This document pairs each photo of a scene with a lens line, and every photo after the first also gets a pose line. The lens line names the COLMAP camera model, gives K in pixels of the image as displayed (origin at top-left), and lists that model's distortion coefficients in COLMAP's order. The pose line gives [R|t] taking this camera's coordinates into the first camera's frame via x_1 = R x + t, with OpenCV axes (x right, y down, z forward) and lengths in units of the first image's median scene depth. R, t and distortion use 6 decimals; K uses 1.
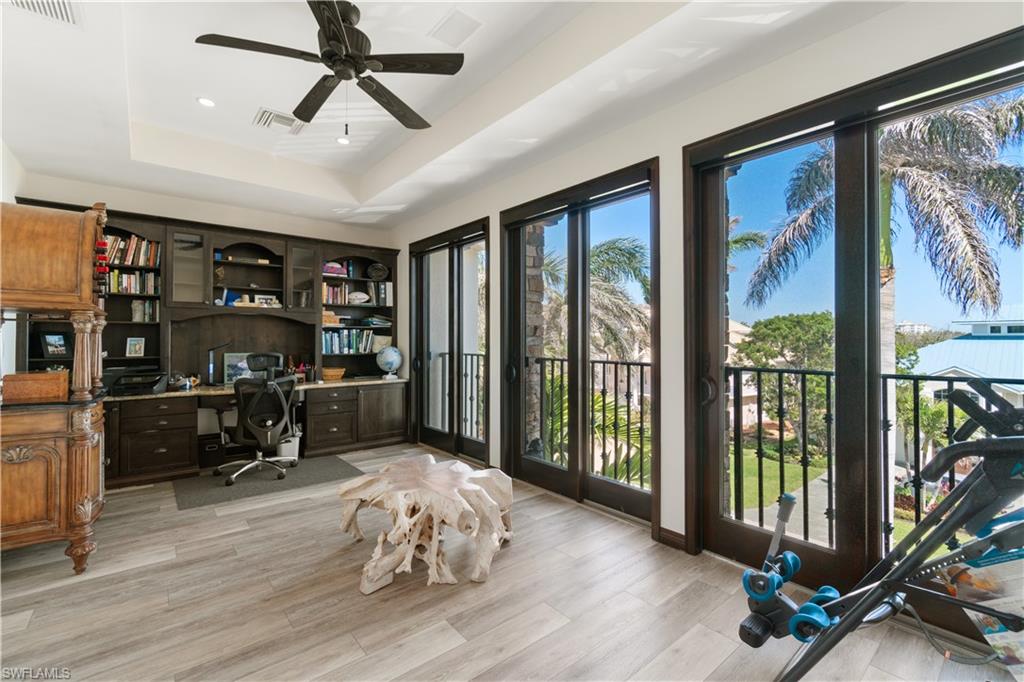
lens RADIAL K [[444.5, 0, 509.8], [0, 444.5, 328.6], [0, 0, 1]] dist [-0.002752, -0.000269]
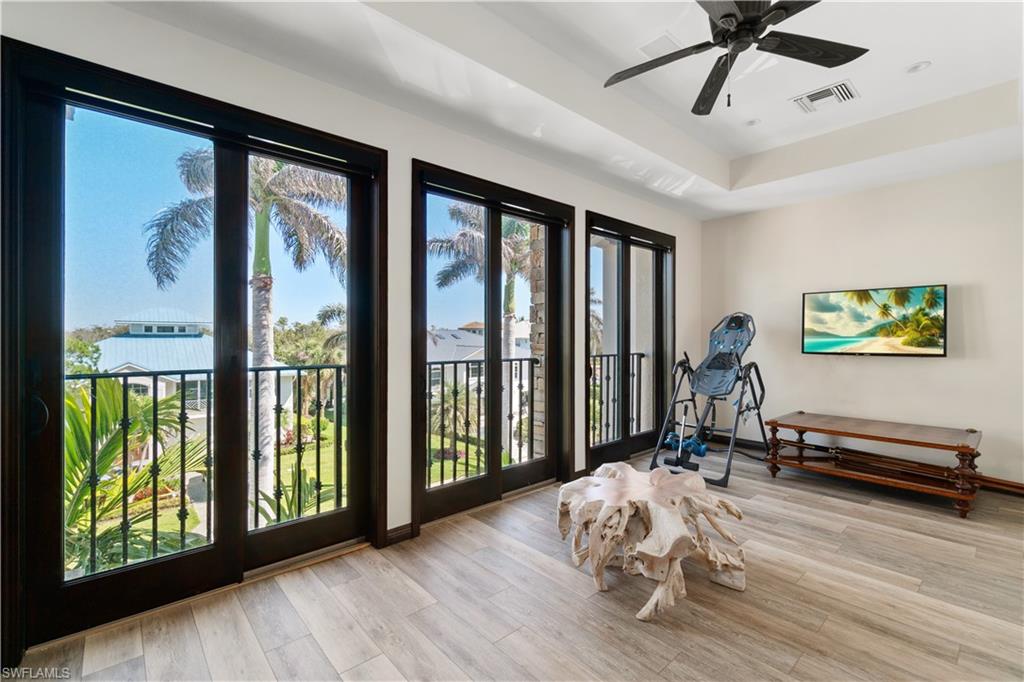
lens RADIAL K [[439.6, 0, 510.7], [0, 439.6, 332.9], [0, 0, 1]] dist [-0.009757, 0.000902]
pose [[-0.028462, 0.009168, 0.999553, -0.874804], [-0.023107, 0.999685, -0.009827, 0.019391], [-0.999328, -0.023376, -0.028241, 1.043250]]
